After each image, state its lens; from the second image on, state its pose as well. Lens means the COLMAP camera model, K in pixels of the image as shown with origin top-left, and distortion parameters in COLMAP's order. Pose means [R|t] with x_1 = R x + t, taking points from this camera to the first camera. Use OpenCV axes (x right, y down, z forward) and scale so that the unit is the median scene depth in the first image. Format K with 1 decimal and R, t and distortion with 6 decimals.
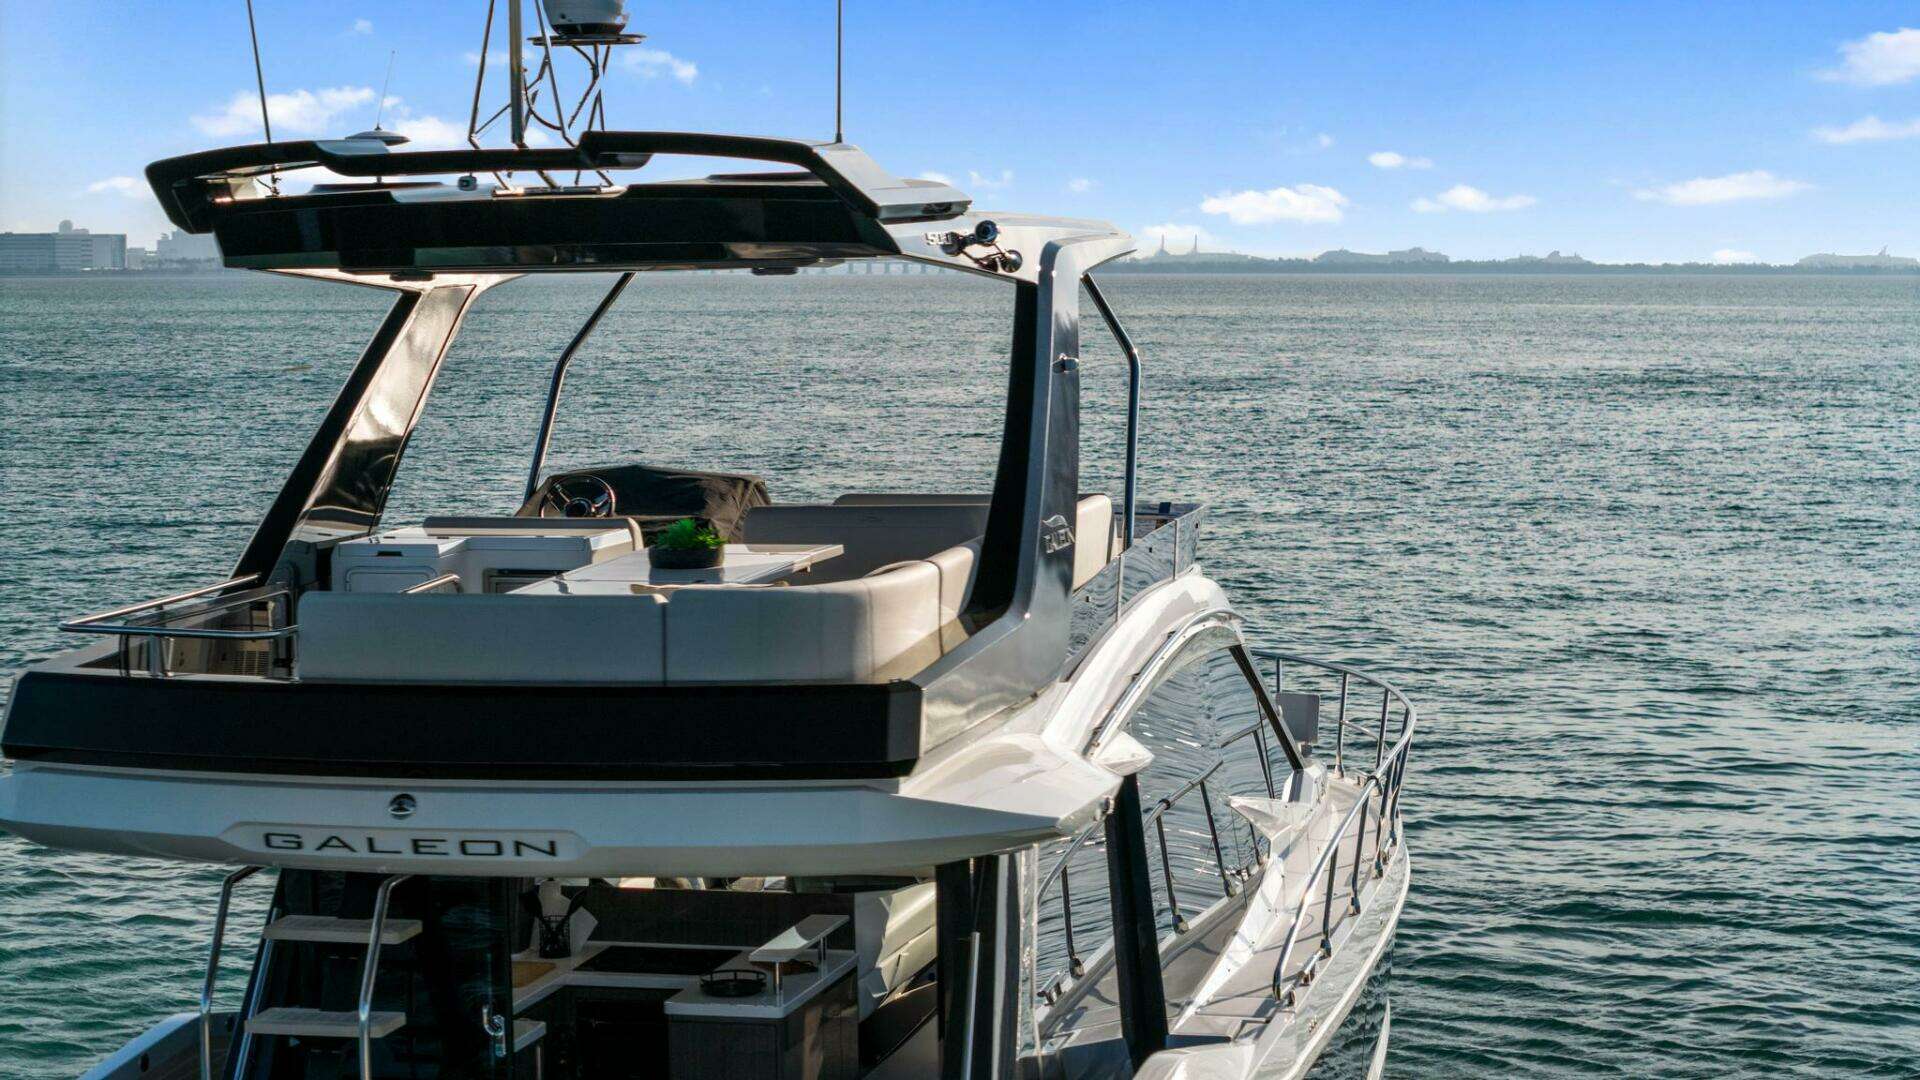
lens RADIAL K [[3856.8, 0, 960.0], [0, 3856.8, 540.0], [0, 0, 1]] dist [-0.074440, -0.189183]
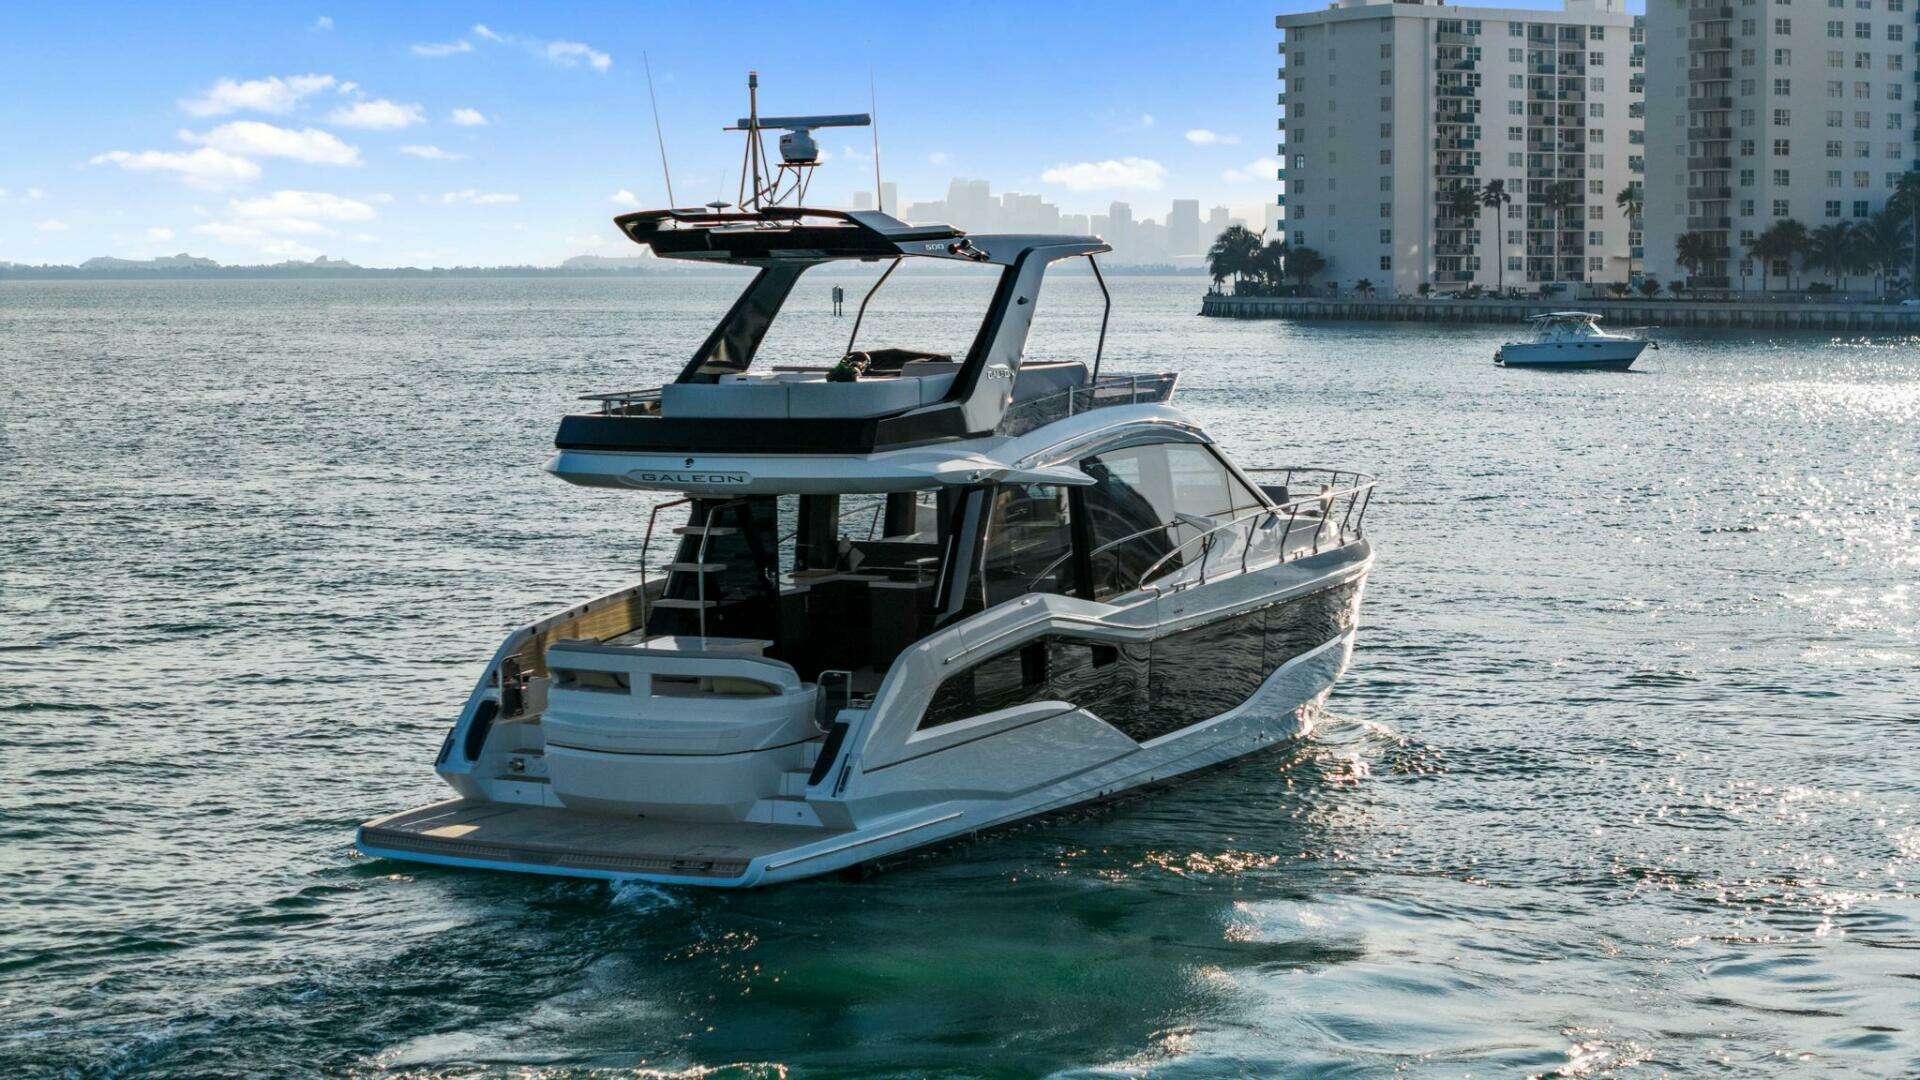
lens RADIAL K [[3856.8, 0, 960.0], [0, 3856.8, 540.0], [0, 0, 1]] dist [-0.074440, -0.189183]
pose [[0.946759, 0.012984, -0.321681, 0.779309], [-0.011190, 0.999910, 0.007426, 0.087507], [0.321749, -0.003431, 0.946819, -1.268873]]
